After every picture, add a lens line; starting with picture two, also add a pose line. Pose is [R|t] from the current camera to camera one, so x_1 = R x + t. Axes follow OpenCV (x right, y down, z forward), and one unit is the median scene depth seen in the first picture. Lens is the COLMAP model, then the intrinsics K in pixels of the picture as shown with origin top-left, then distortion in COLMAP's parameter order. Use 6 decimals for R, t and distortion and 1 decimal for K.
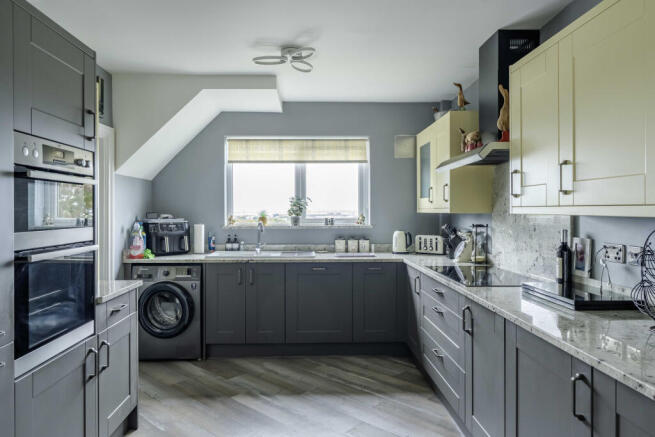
lens RADIAL K [[445.0, 0, 327.3], [0, 445.0, 215.6], [0, 0, 1]] dist [-0.001964, -0.000798]
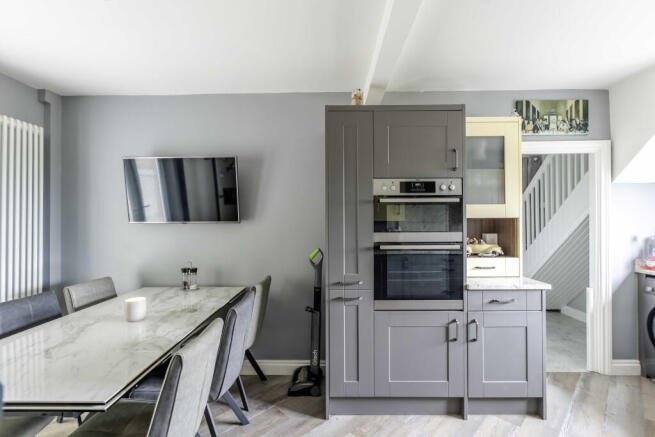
lens RADIAL K [[292.6, 0, 326.8], [0, 292.6, 217.2], [0, 0, 1]] dist [-0.007396, 0.000420]
pose [[-0.071779, -0.002185, -0.997418, 0.242709], [-0.005520, 0.999983, -0.001793, -0.010253], [0.997405, 0.005377, -0.071790, 0.388380]]
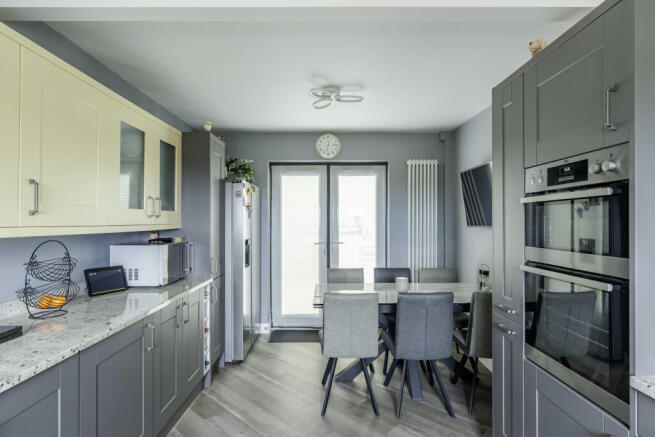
lens RADIAL K [[377.3, 0, 319.9], [0, 377.3, 218.3], [0, 0, 1]] dist [-0.009561, 0.002883]
pose [[-0.996499, 0.003537, 0.083535, -0.079556], [0.003767, 0.999990, 0.002593, -0.021687], [-0.083525, 0.002899, -0.996501, 0.948408]]
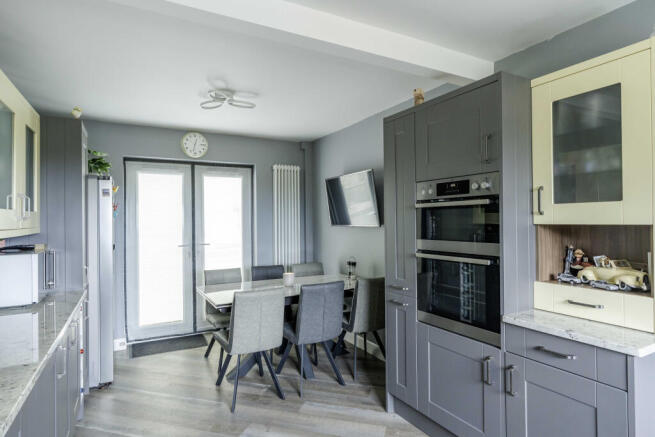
lens RADIAL K [[377.3, 0, 328.6], [0, 377.3, 217.0], [0, 0, 1]] dist [-0.009561, 0.002883]
pose [[-0.908161, 0.007115, -0.418560, 0.117563], [0.007357, 0.999972, 0.001036, -0.024462], [0.418556, -0.002139, -0.908188, 0.980459]]
